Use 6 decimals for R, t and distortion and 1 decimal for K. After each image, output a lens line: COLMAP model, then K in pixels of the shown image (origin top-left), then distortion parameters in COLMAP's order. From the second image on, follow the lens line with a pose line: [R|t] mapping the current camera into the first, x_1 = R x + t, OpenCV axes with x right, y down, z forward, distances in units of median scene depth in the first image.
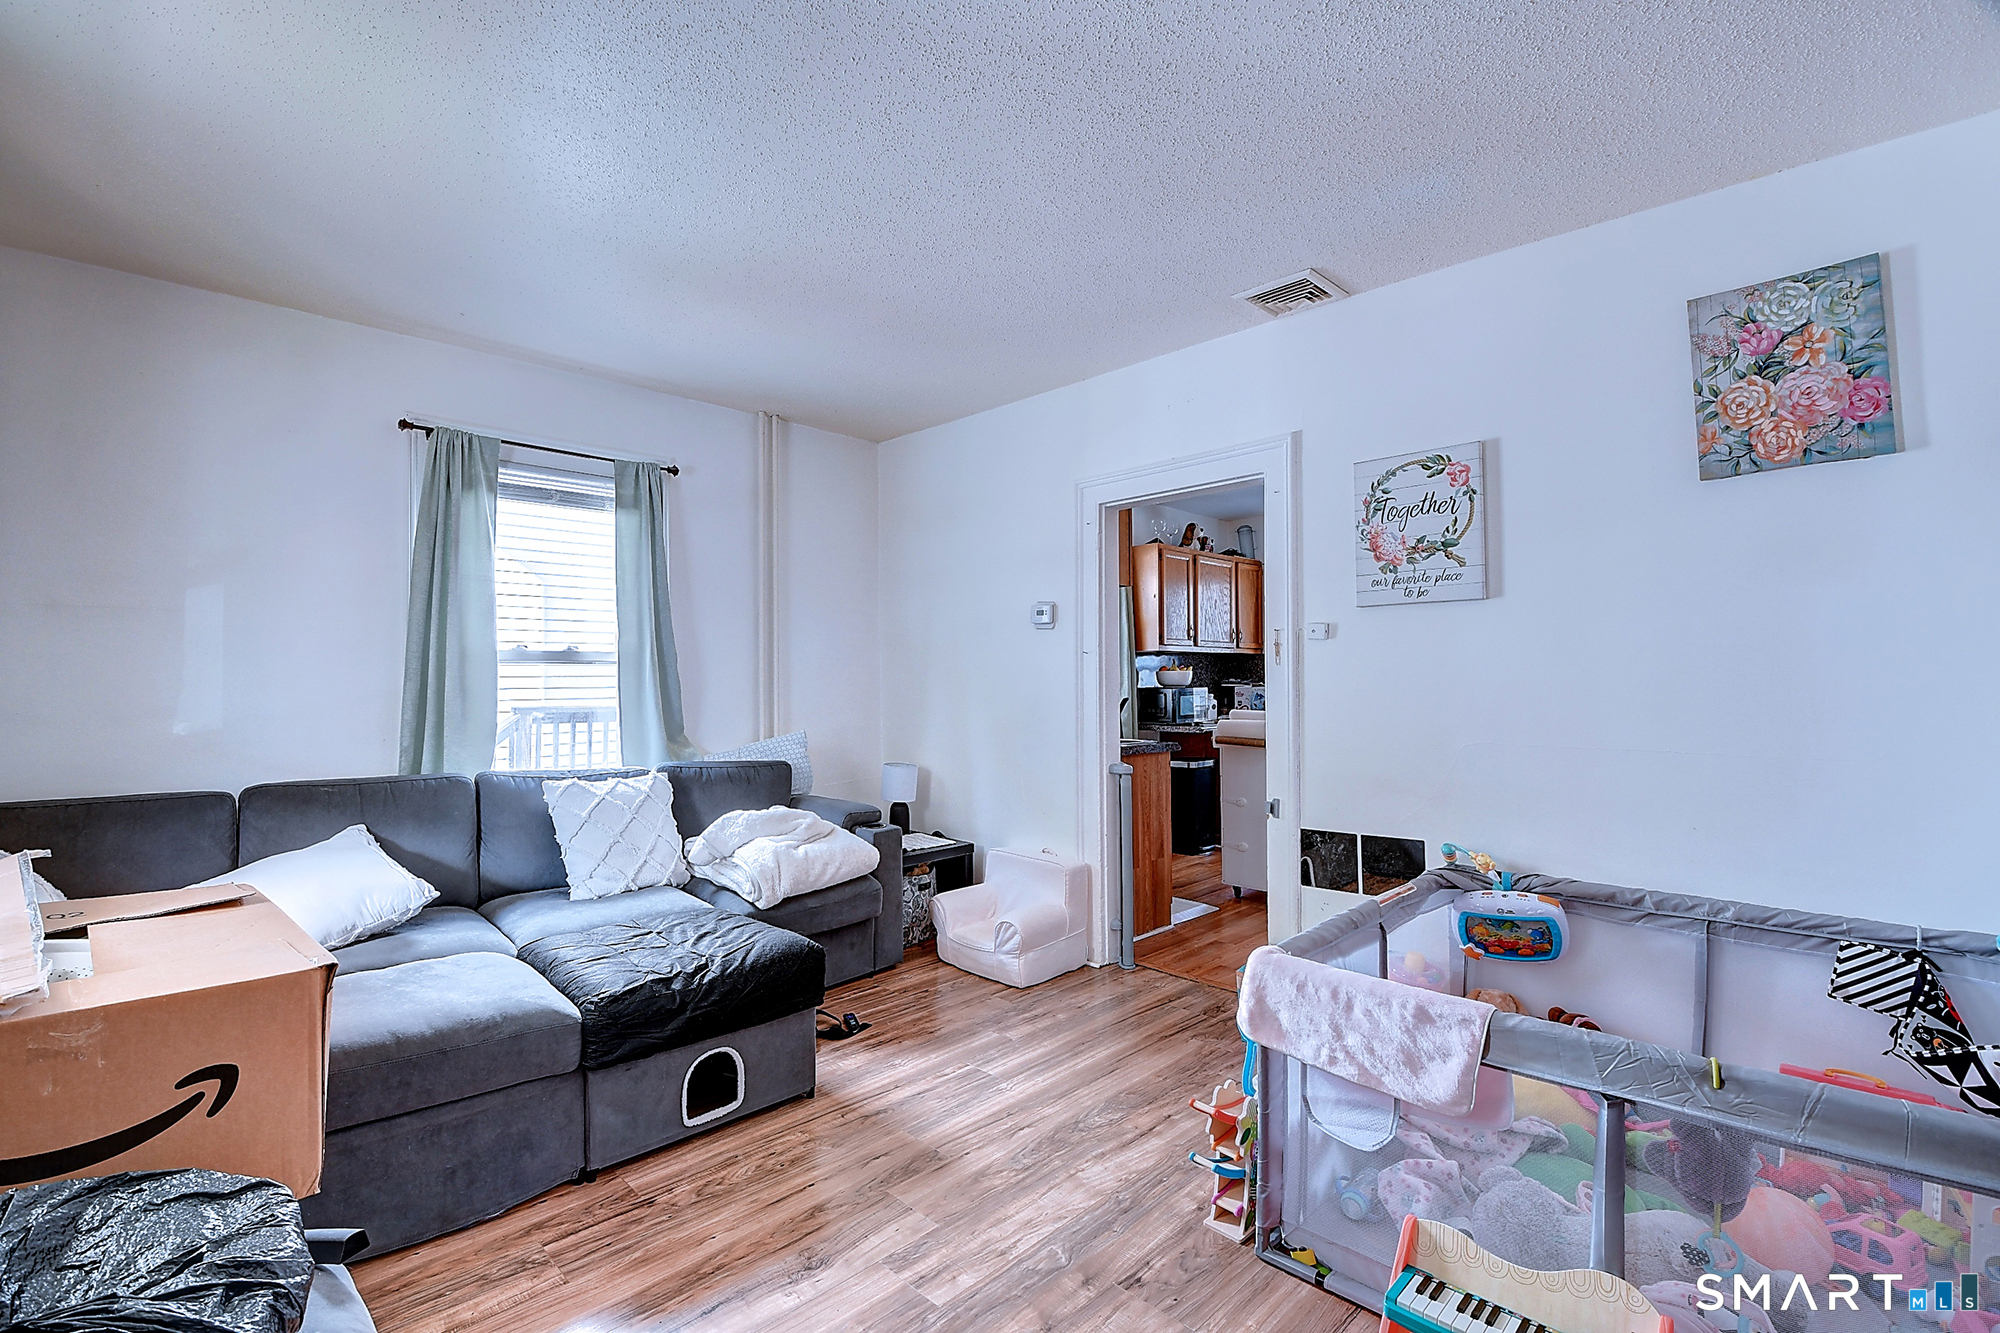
lens RADIAL K [[873.2, 0, 995.1], [0, 873.2, 663.8], [0, 0, 1]] dist [-0.021531, -0.002946]
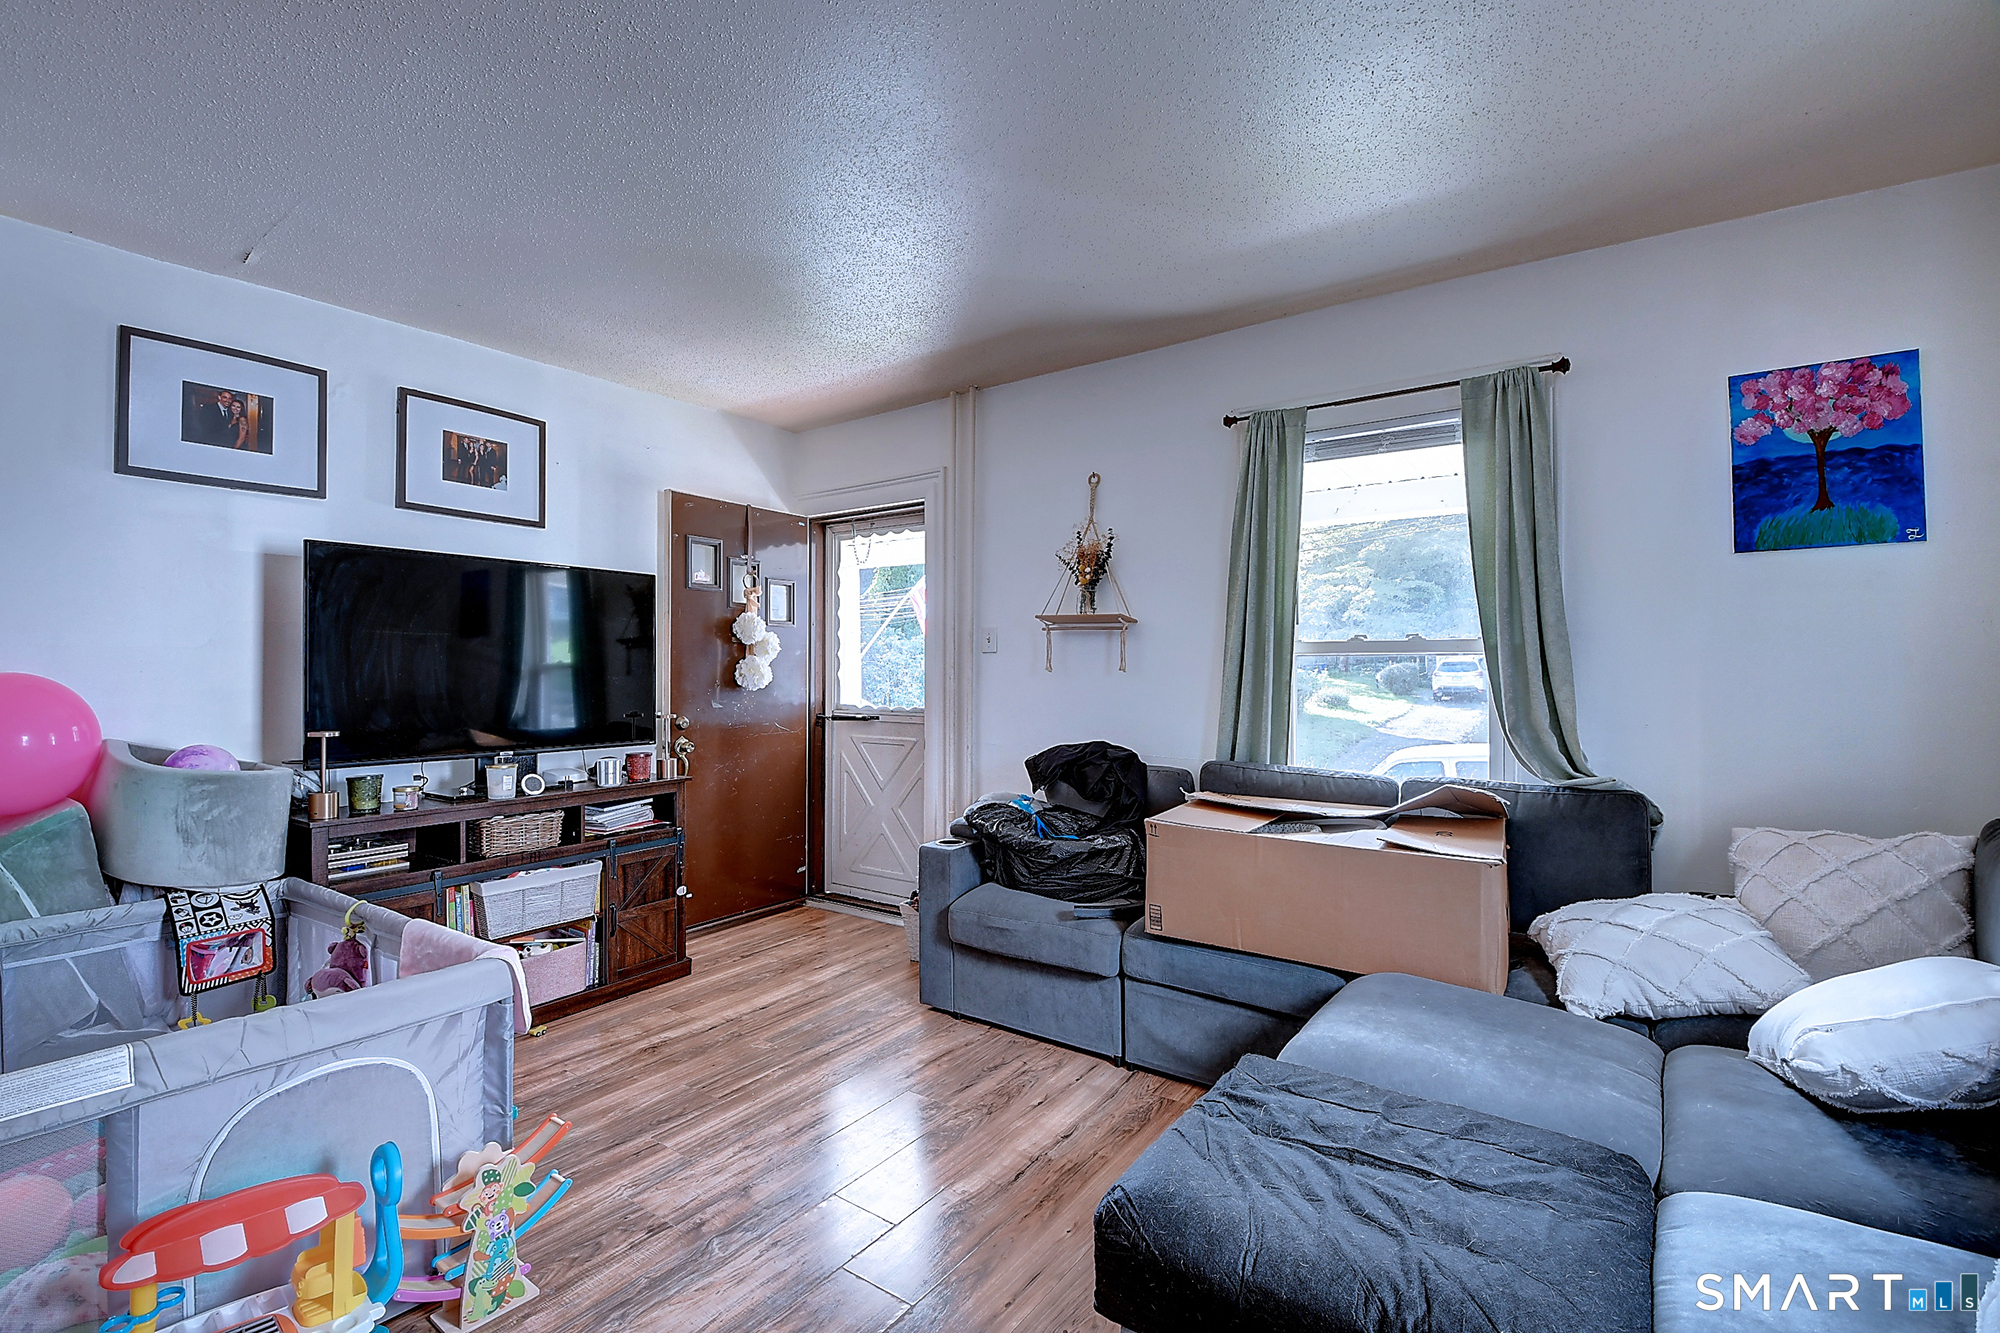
lens RADIAL K [[873.2, 0, 1007.1], [0, 873.2, 661.6], [0, 0, 1]] dist [-0.021531, -0.002946]
pose [[-0.982303, -0.000566, -0.187299, -0.067898], [0.002416, 0.999874, -0.015692, 0.014538], [0.187285, -0.015867, -0.982178, 2.031888]]
